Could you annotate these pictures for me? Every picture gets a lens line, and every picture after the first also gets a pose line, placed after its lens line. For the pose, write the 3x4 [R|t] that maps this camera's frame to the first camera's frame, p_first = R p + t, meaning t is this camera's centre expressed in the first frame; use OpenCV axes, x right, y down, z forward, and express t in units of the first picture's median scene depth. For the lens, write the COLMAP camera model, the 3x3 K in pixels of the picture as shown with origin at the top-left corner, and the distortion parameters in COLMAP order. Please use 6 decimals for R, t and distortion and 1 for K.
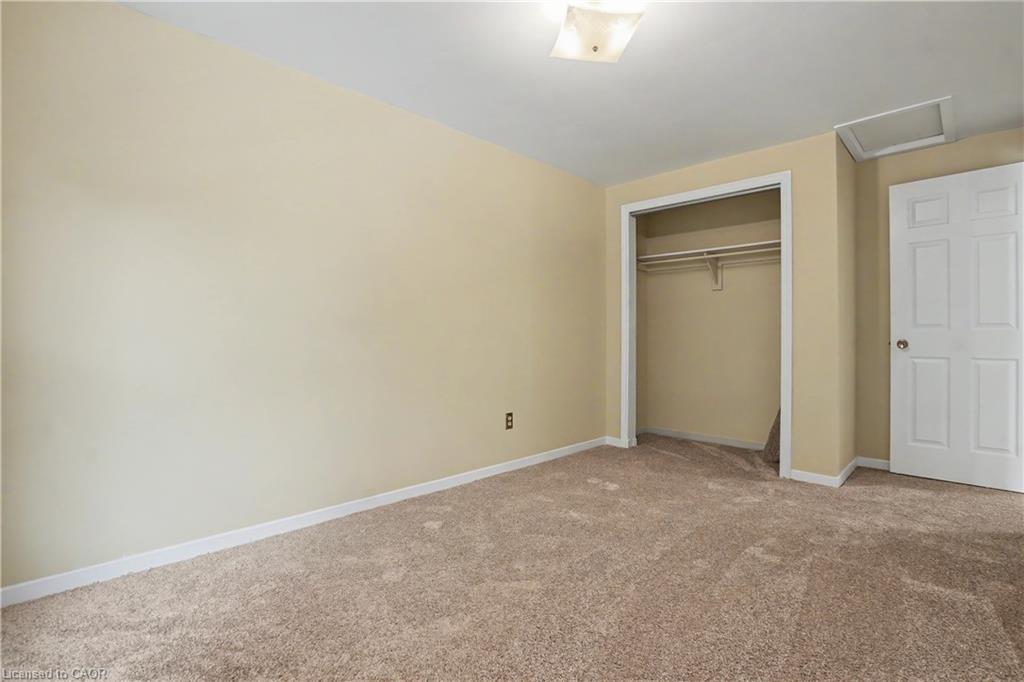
lens RADIAL K [[477.9, 0, 517.3], [0, 477.9, 335.6], [0, 0, 1]] dist [-0.031508, 0.004800]
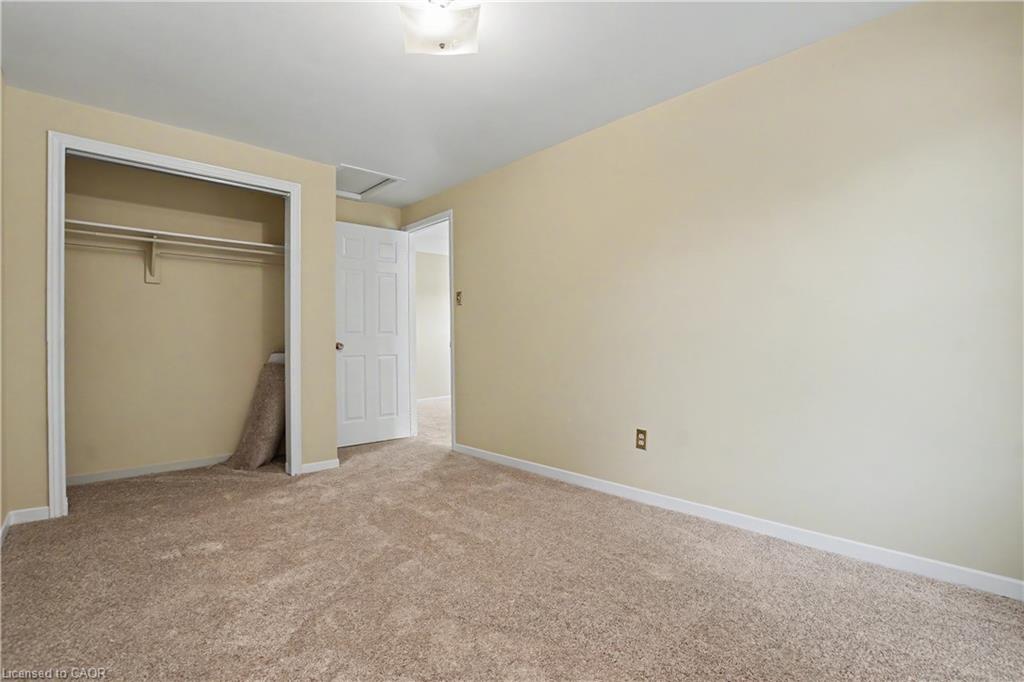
lens RADIAL K [[477.9, 0, 517.1], [0, 477.9, 344.0], [0, 0, 1]] dist [-0.031508, 0.004800]
pose [[0.023146, -0.007555, 0.999704, -0.480760], [0.000191, 0.999971, 0.007552, 0.001284], [-0.999732, 0.000016, 0.023147, 0.487229]]
